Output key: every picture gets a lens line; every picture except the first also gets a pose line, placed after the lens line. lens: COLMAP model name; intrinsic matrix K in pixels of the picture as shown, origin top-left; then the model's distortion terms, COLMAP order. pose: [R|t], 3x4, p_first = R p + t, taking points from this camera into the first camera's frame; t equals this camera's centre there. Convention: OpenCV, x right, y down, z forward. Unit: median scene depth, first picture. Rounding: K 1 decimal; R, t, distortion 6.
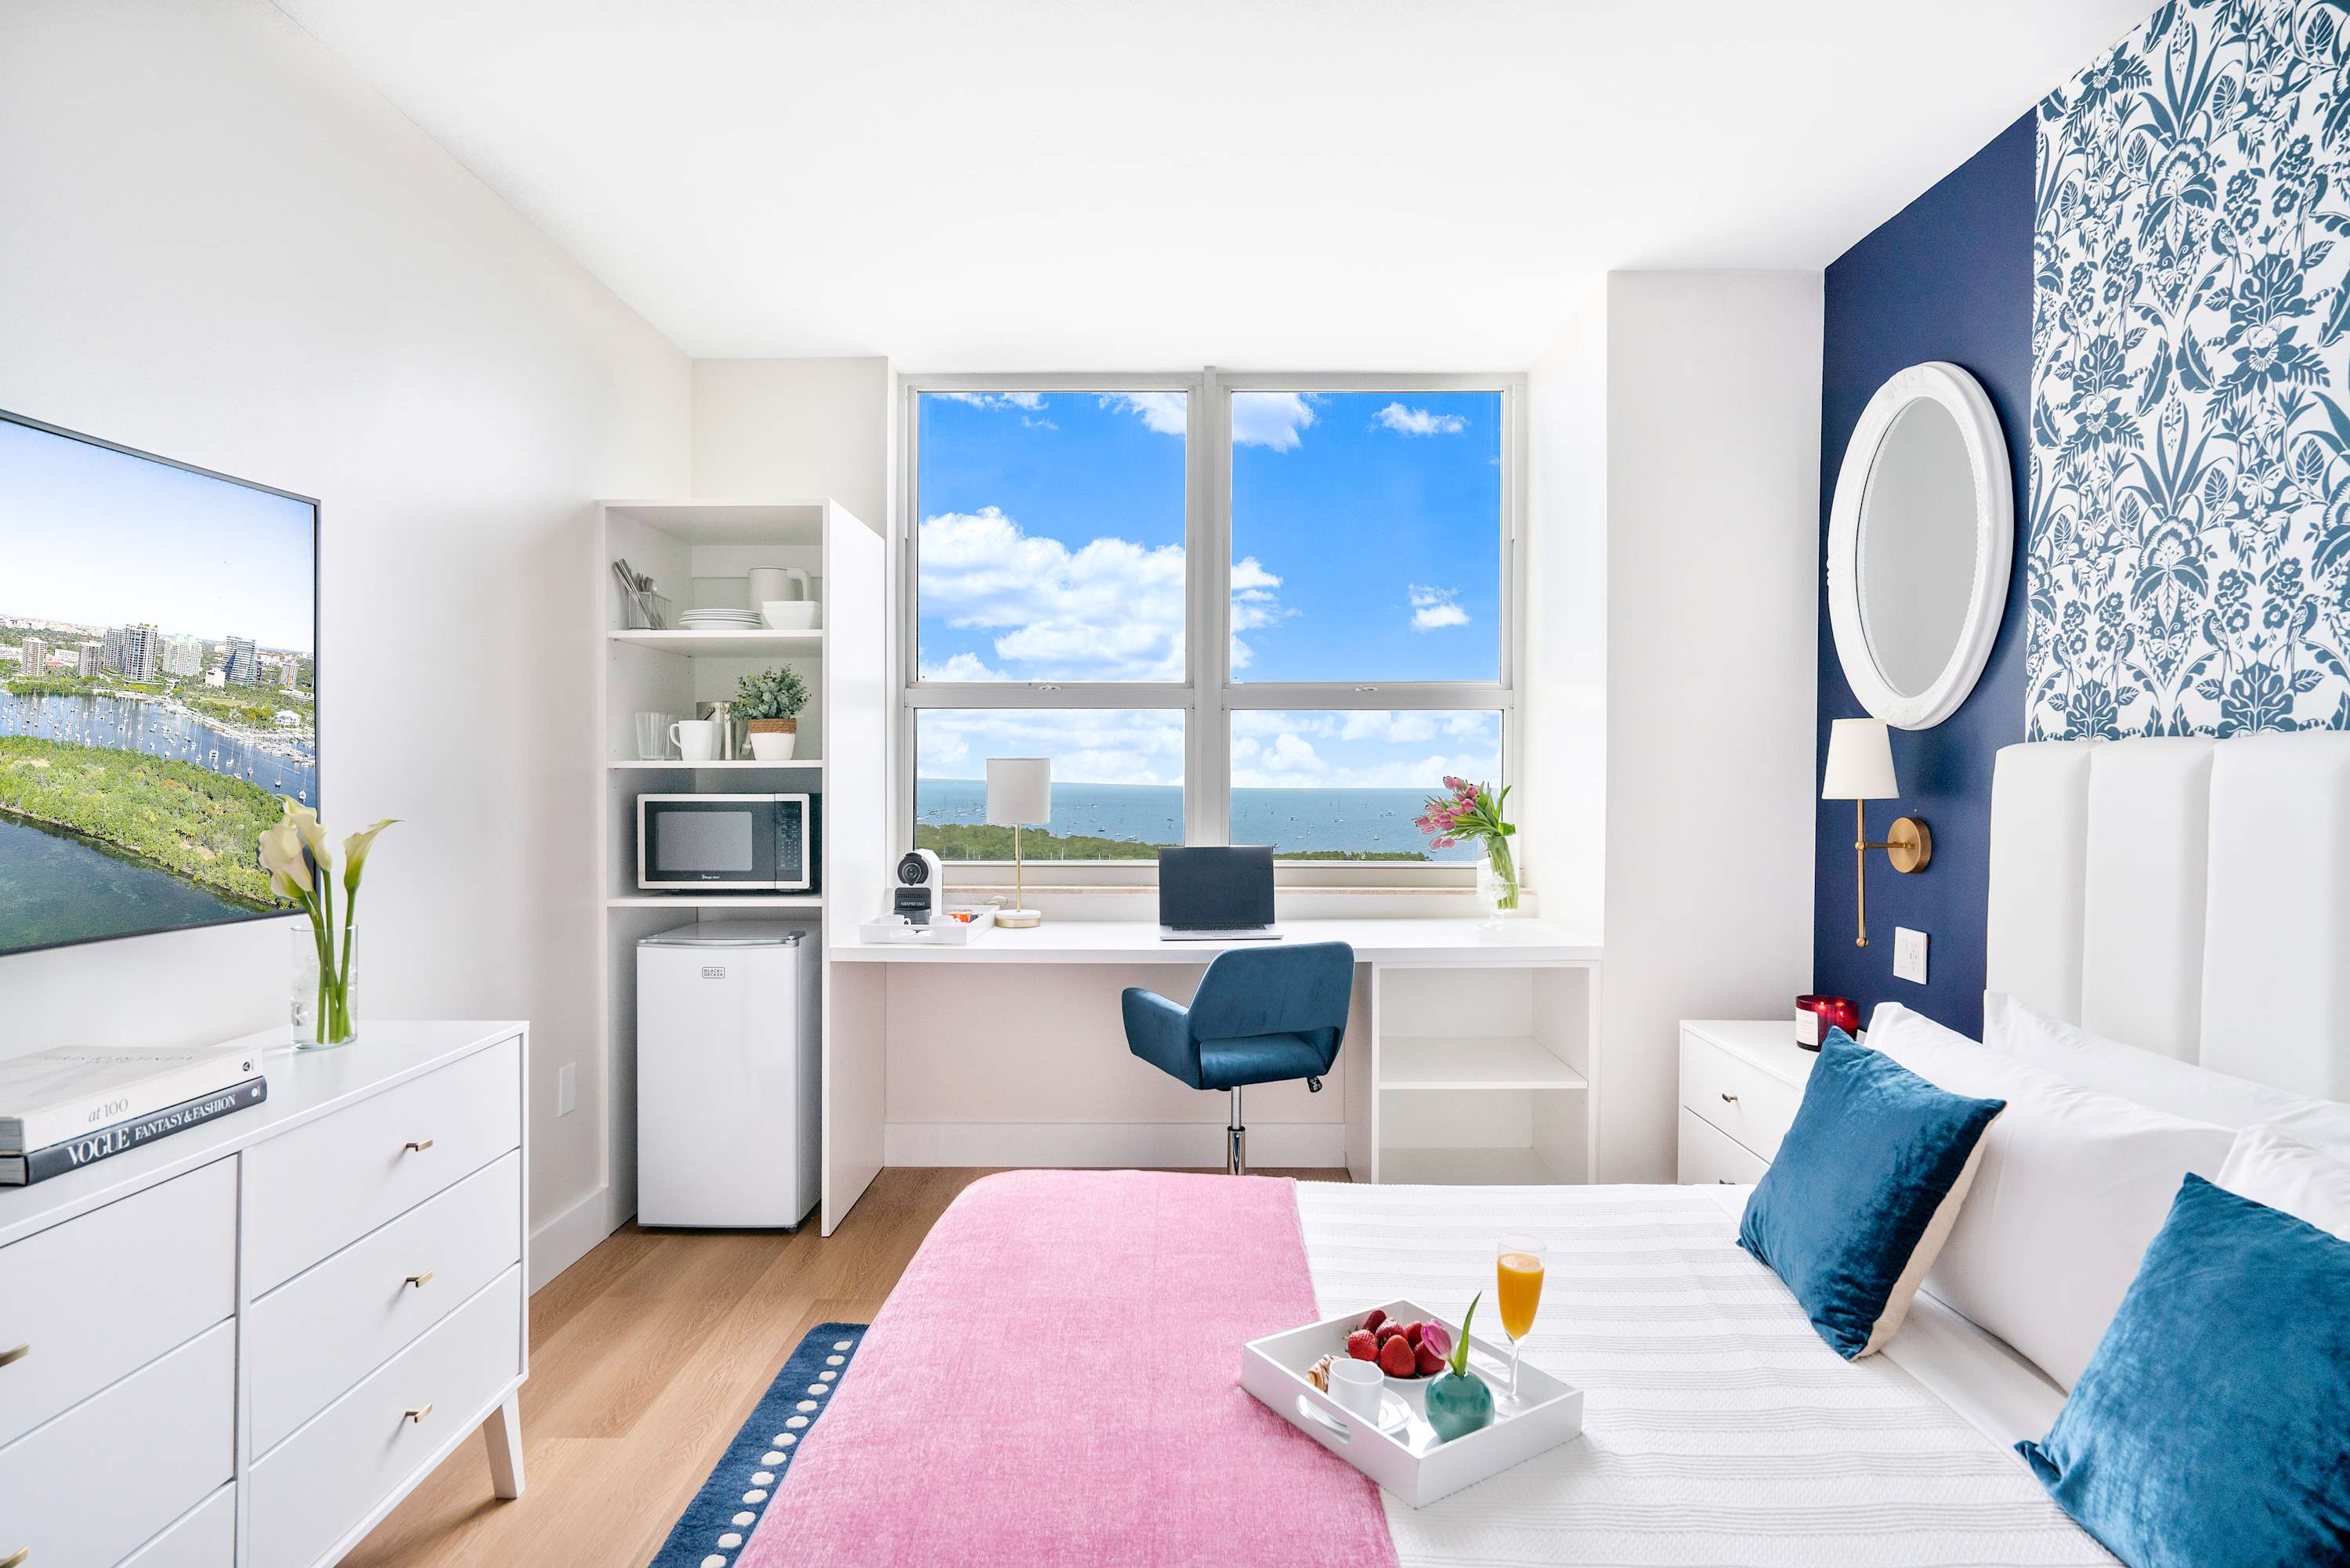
lens RADIAL K [[1187.7, 0, 1227.5], [0, 1187.7, 781.3], [0, 0, 1]] dist [0.003140, 0.000760]
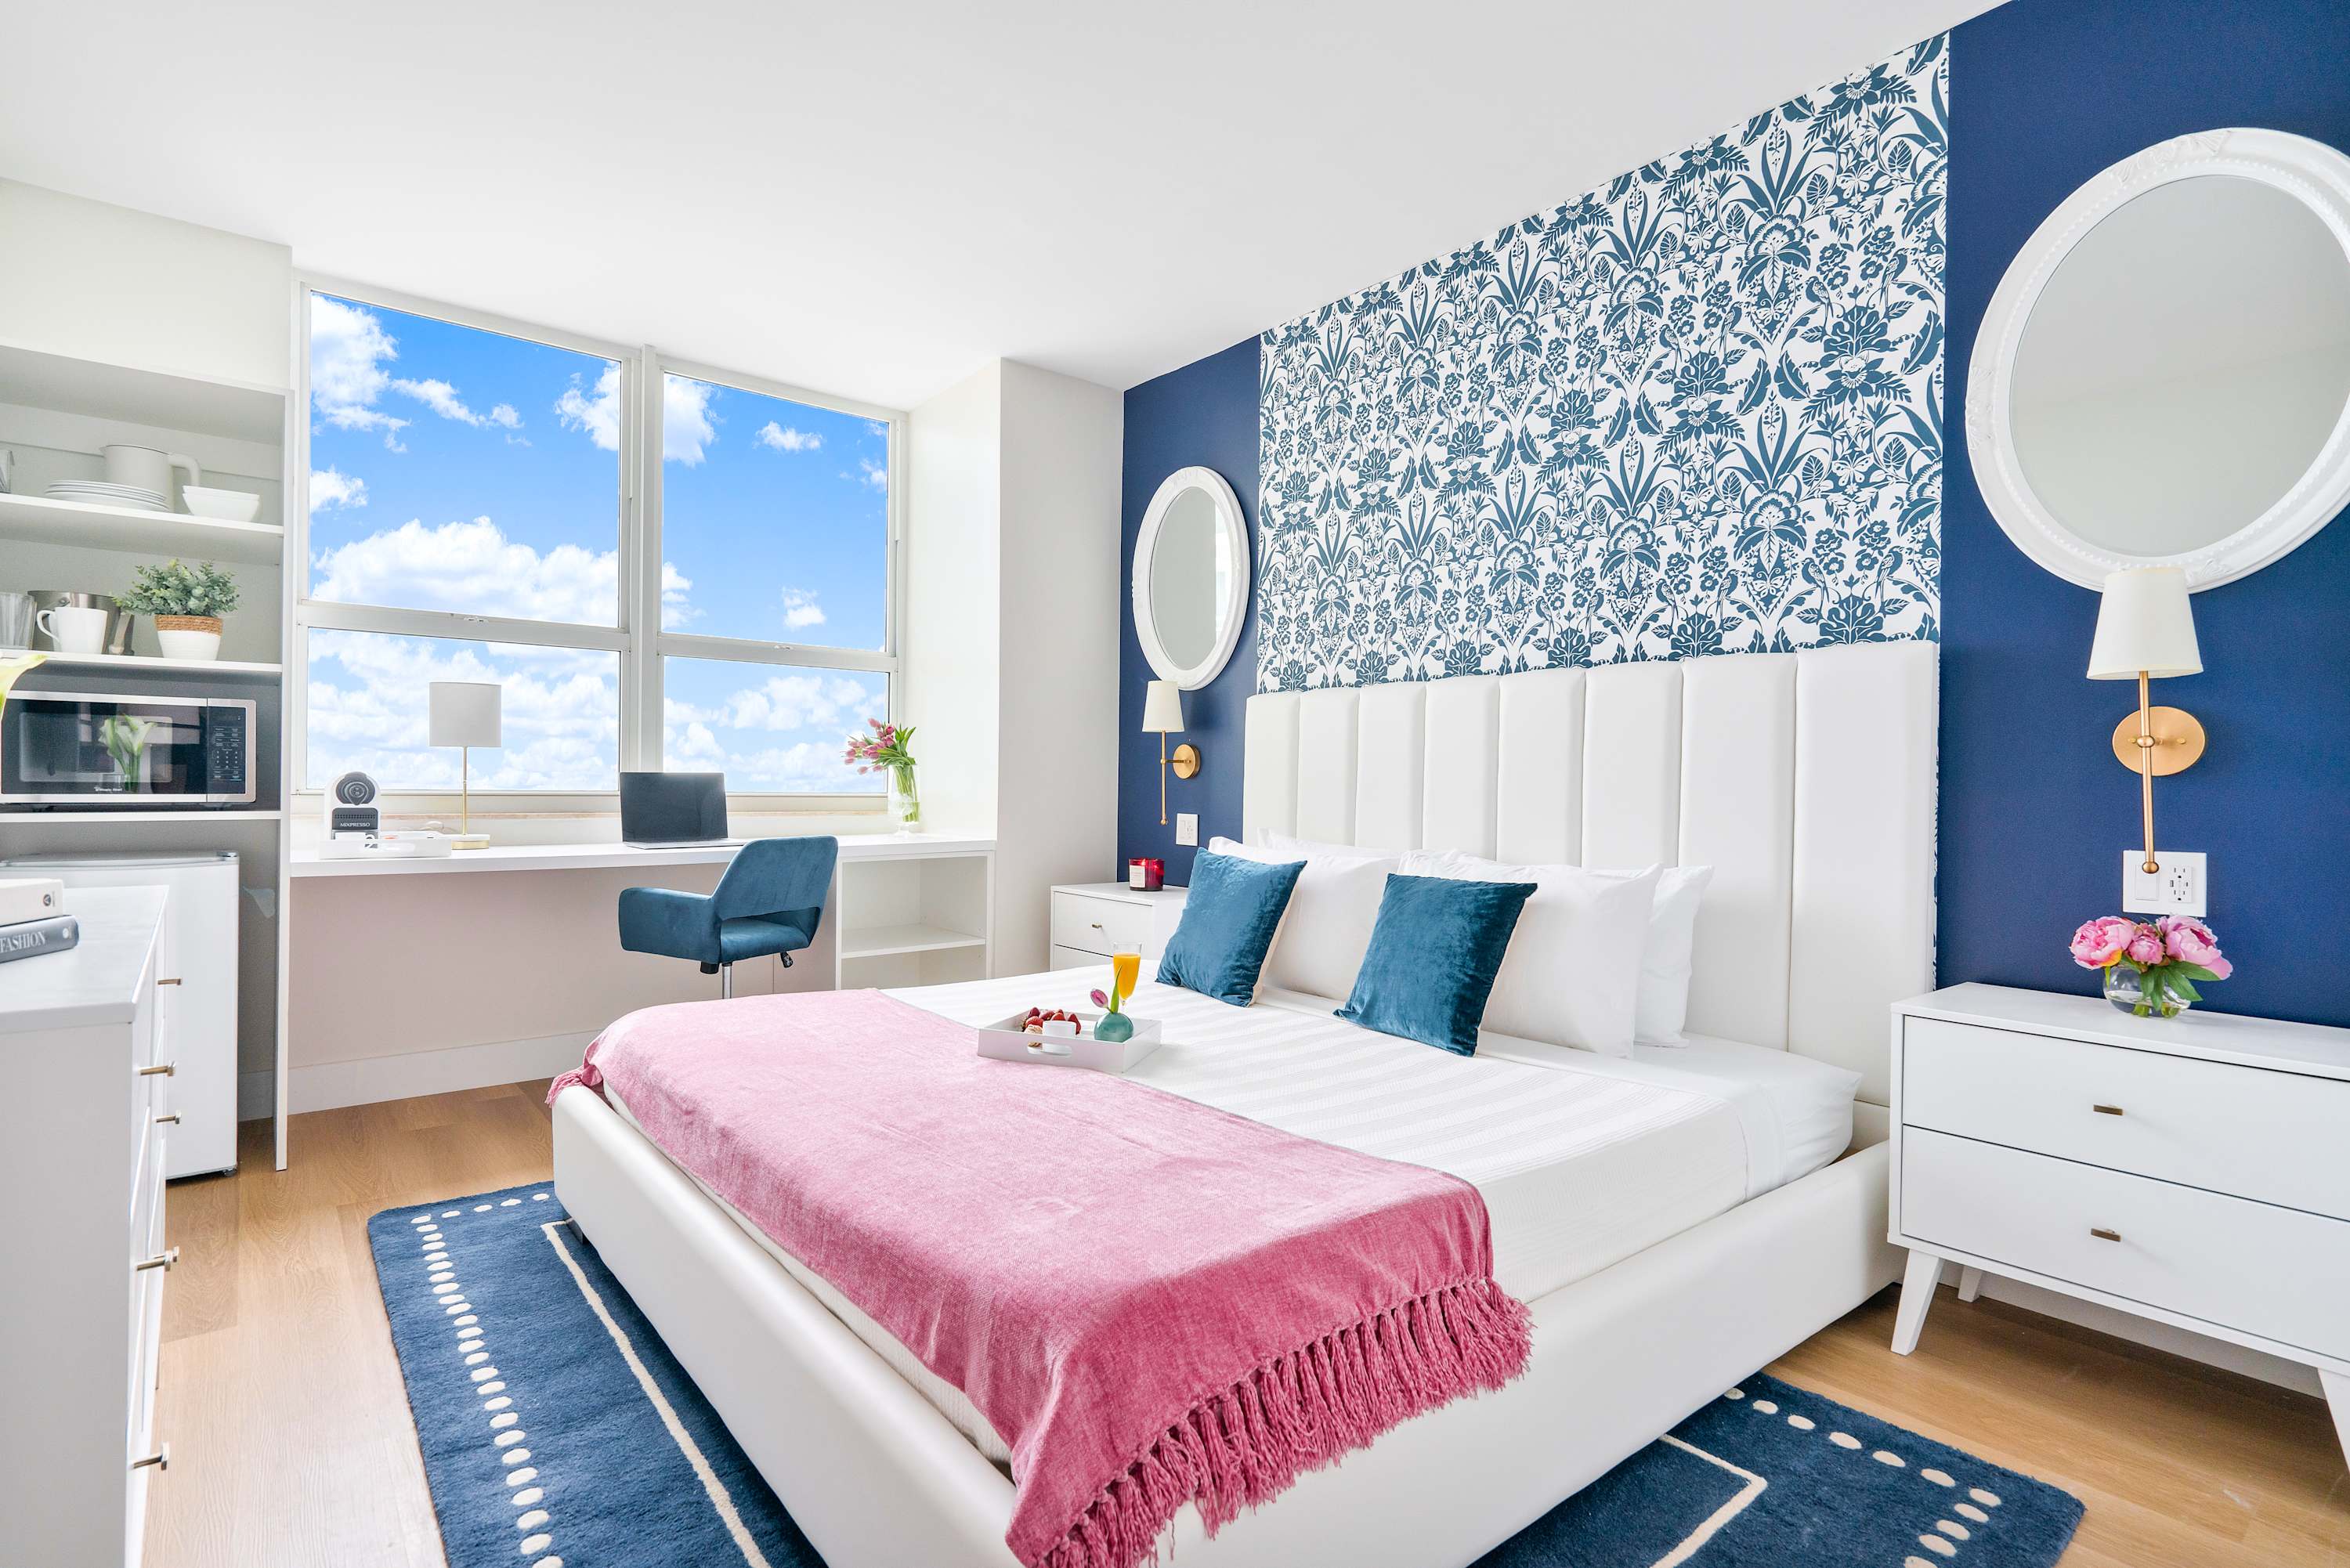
lens RADIAL K [[1134.1, 0, 1175.0], [0, 1134.1, 784.0], [0, 0, 1]] dist [0.001138, 0.000184]
pose [[0.765429, 0.006094, 0.643491, -0.434400], [0.003302, 0.999905, -0.013396, 0.105675], [-0.643511, 0.012379, 0.765336, -0.170809]]
